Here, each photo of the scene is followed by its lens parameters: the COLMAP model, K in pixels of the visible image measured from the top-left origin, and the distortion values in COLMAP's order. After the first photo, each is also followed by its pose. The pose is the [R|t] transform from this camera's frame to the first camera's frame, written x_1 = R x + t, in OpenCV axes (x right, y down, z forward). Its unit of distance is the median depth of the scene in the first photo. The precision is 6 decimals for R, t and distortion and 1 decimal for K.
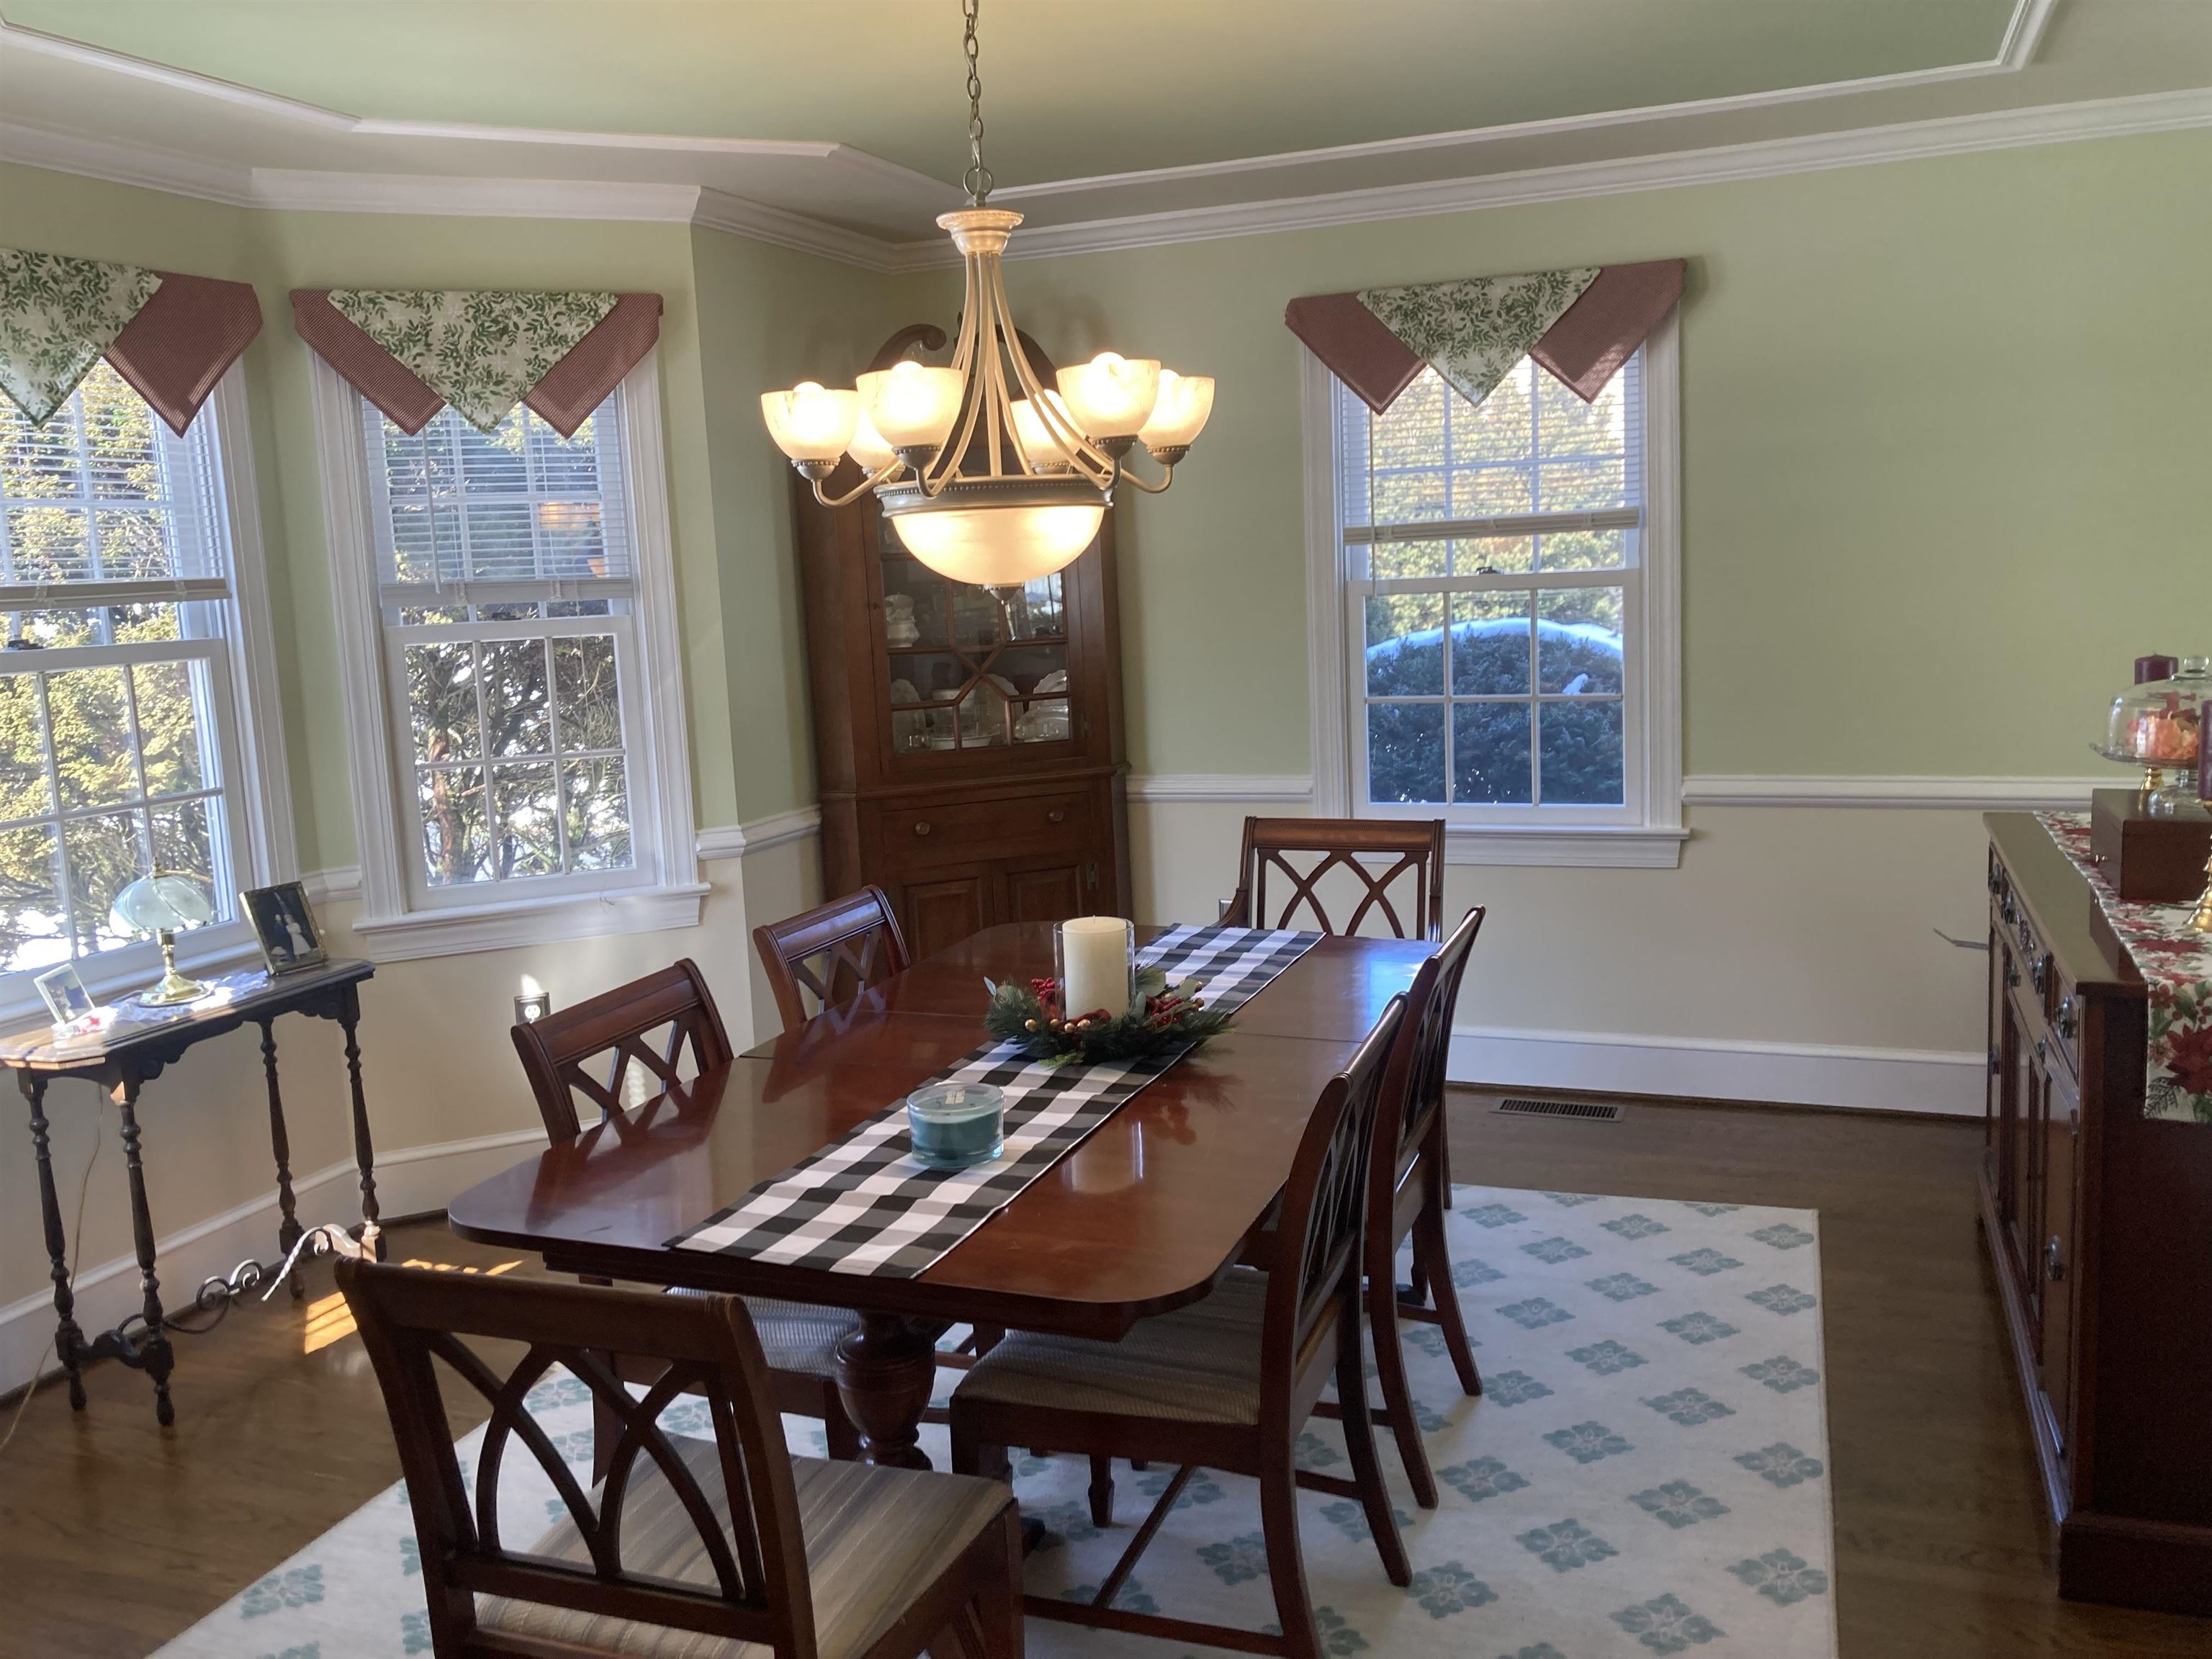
lens RADIAL K [[1820.7, 0, 1106.0], [0, 1820.7, 829.5], [0, 0, 1]] dist [0.008695, -0.005503]
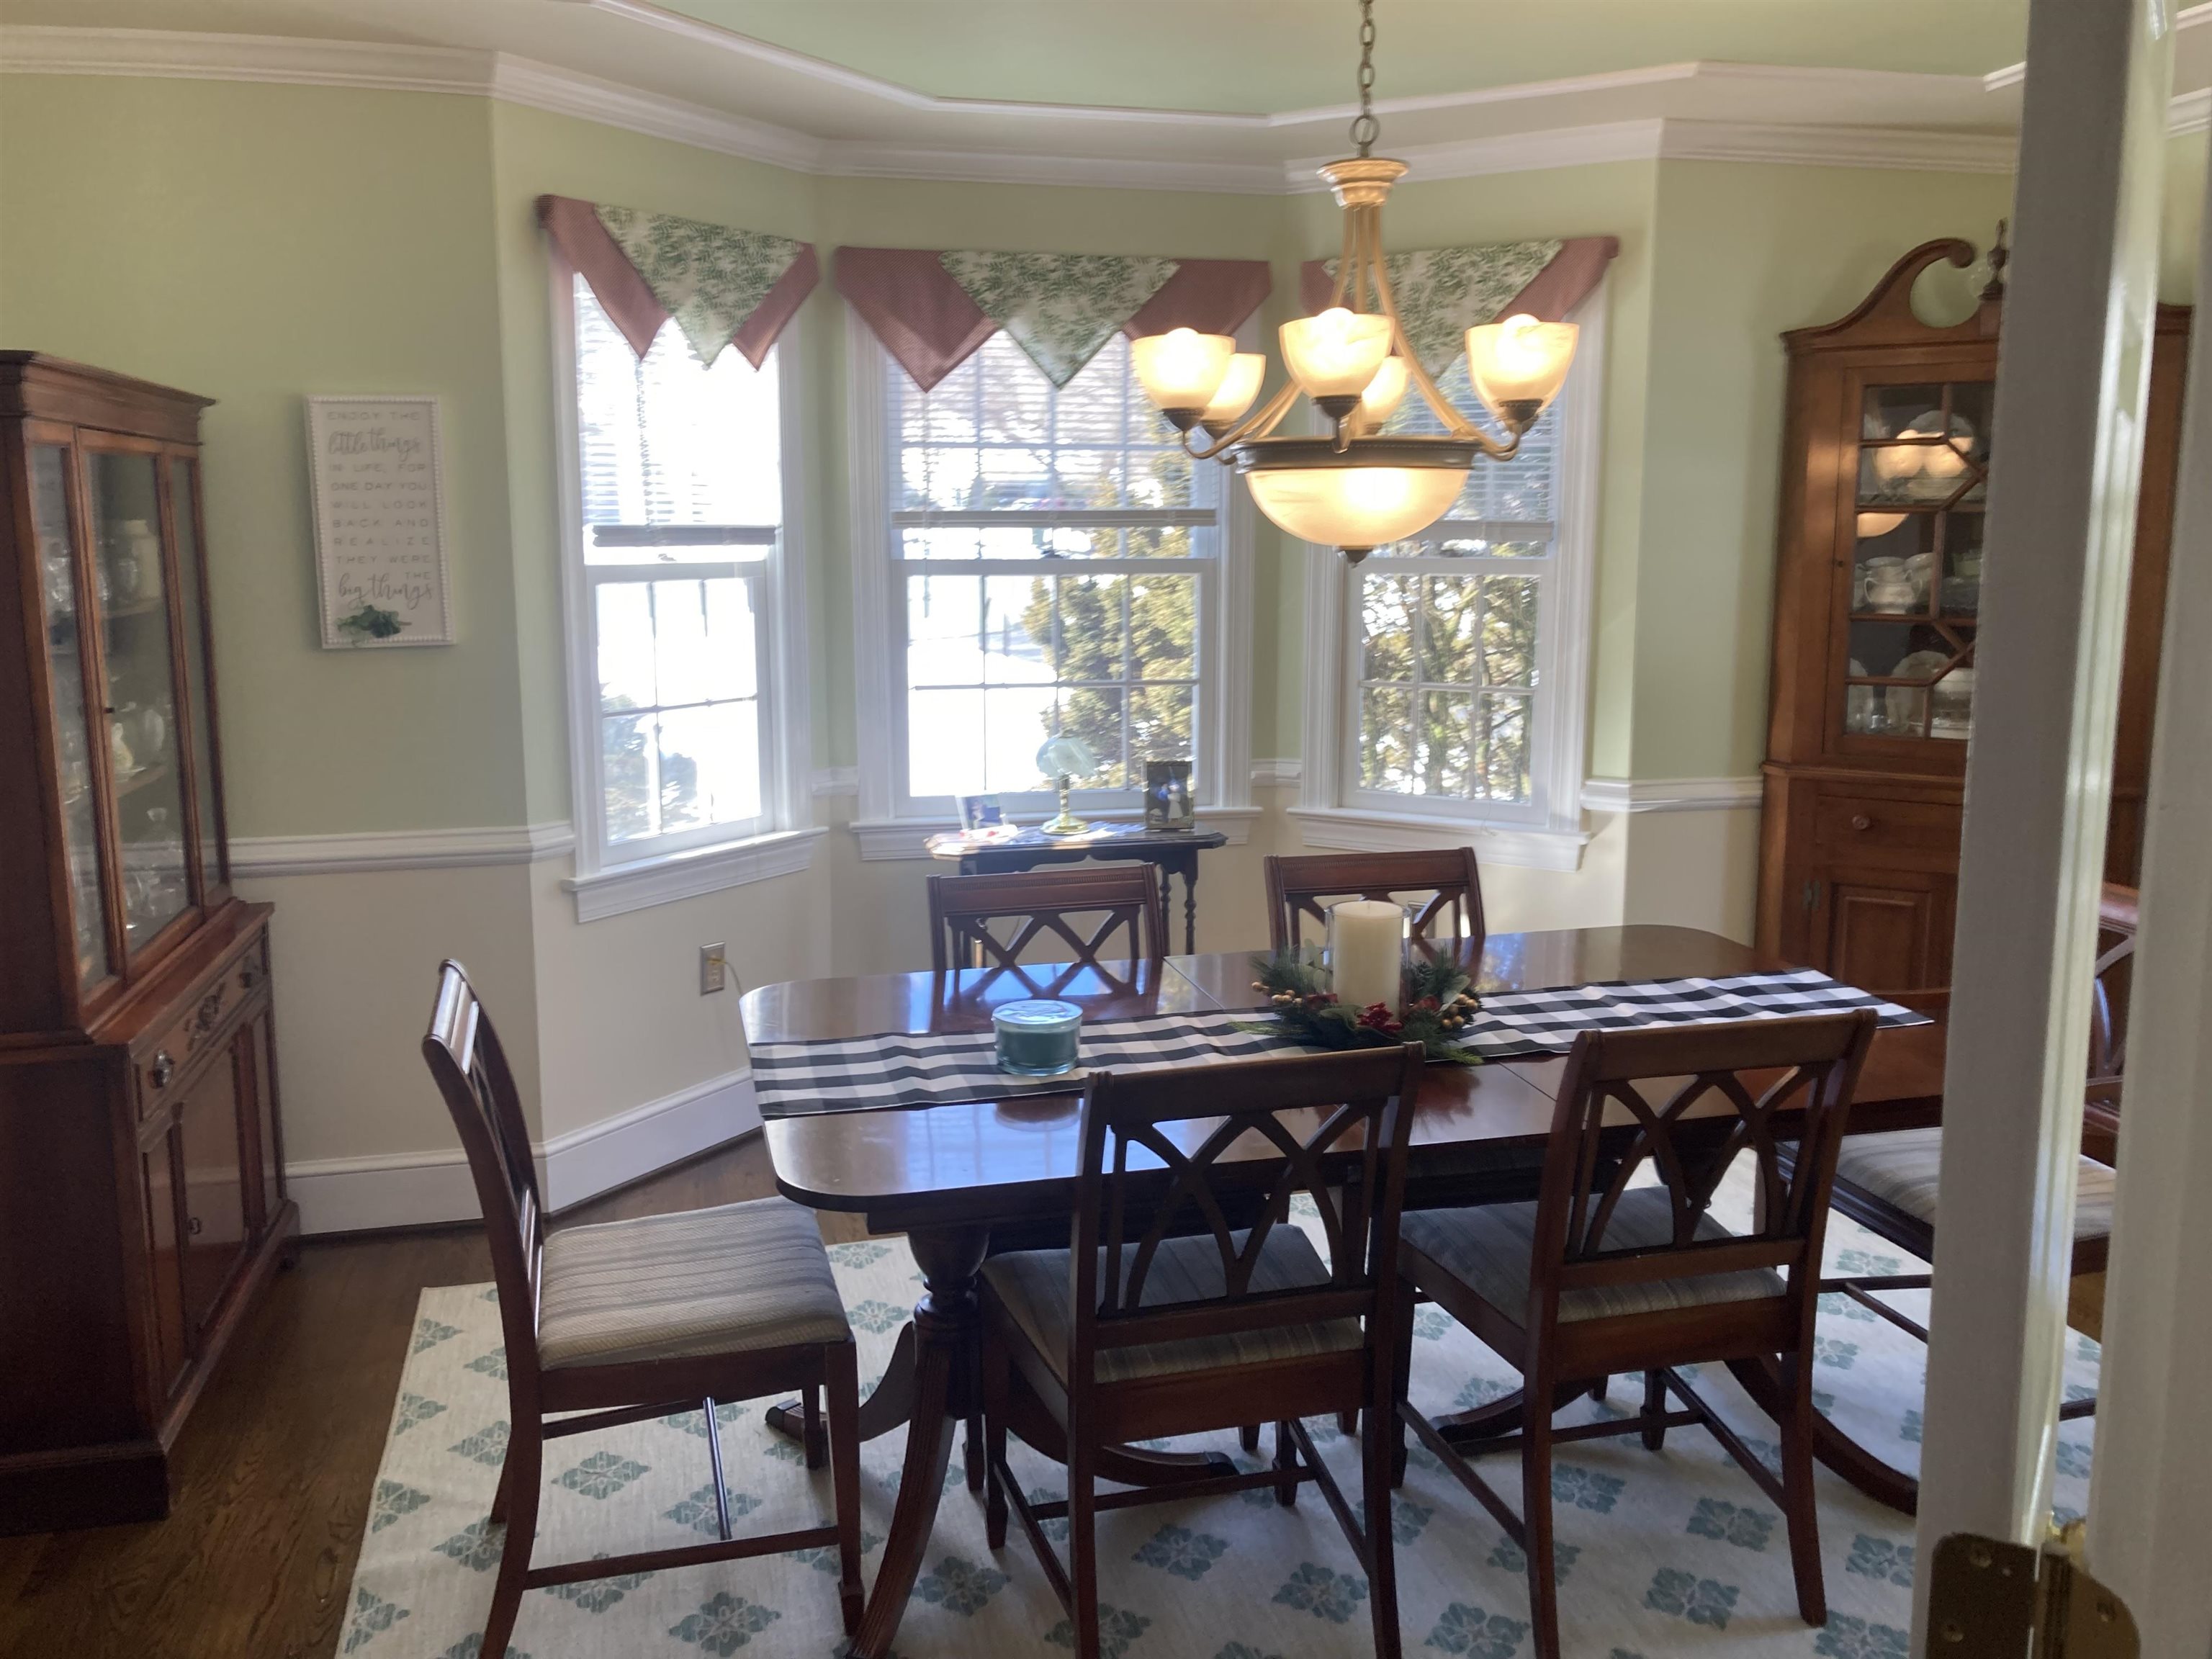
lens RADIAL K [[1793.6, 0, 1106.0], [0, 1793.6, 829.5], [0, 0, 1]] dist [0.069966, -0.199785]
pose [[0.579027, 0.180048, -0.795180, 0.453471], [-0.143722, 0.982579, 0.117826, -0.055183], [0.802541, 0.046060, 0.594816, 0.222639]]
